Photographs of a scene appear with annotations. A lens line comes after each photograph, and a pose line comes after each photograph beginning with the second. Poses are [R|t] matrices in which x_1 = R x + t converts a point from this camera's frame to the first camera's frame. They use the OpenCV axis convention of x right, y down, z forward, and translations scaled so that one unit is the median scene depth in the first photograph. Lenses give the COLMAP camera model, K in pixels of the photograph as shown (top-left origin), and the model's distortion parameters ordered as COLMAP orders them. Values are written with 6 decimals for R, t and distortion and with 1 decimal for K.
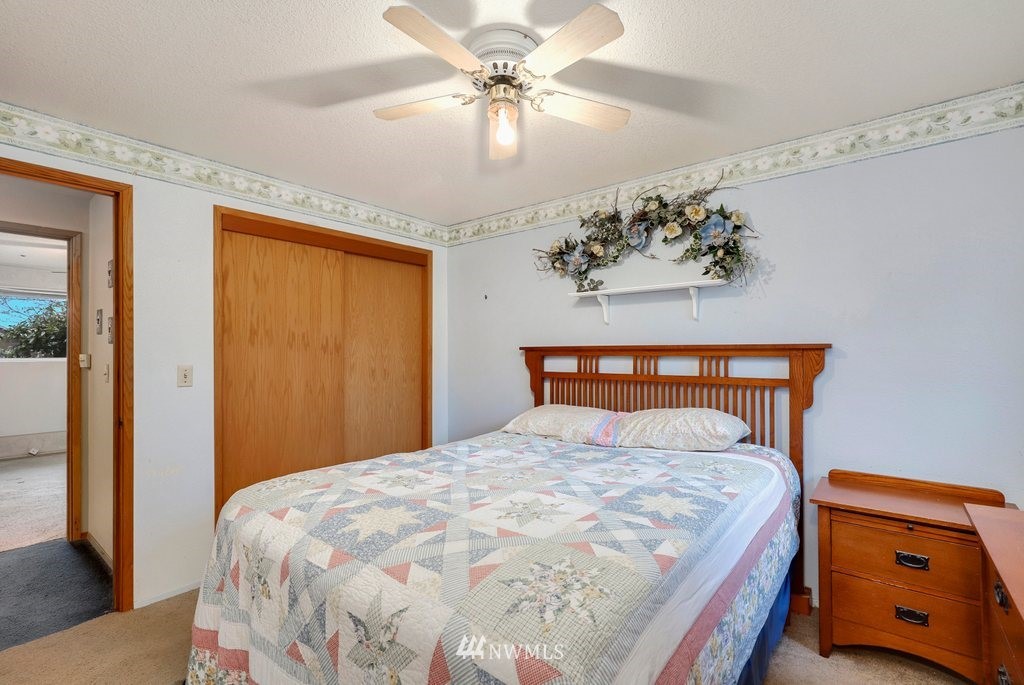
lens RADIAL K [[467.9, 0, 509.5], [0, 467.9, 349.1], [0, 0, 1]] dist [-0.000730, 0.000953]
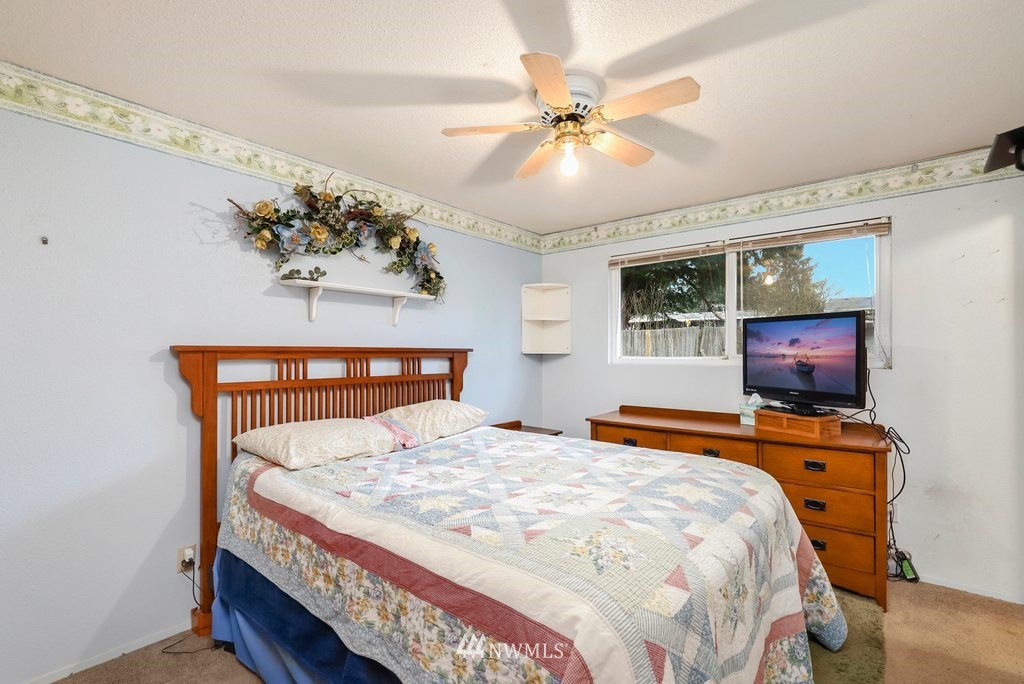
lens RADIAL K [[467.9, 0, 509.5], [0, 467.9, 348.6], [0, 0, 1]] dist [-0.000730, 0.000953]
pose [[0.014894, 0.013316, 0.999800, -0.688614], [-0.002719, 0.999908, -0.013277, 0.006717], [-0.999885, -0.002521, 0.014929, 0.672555]]
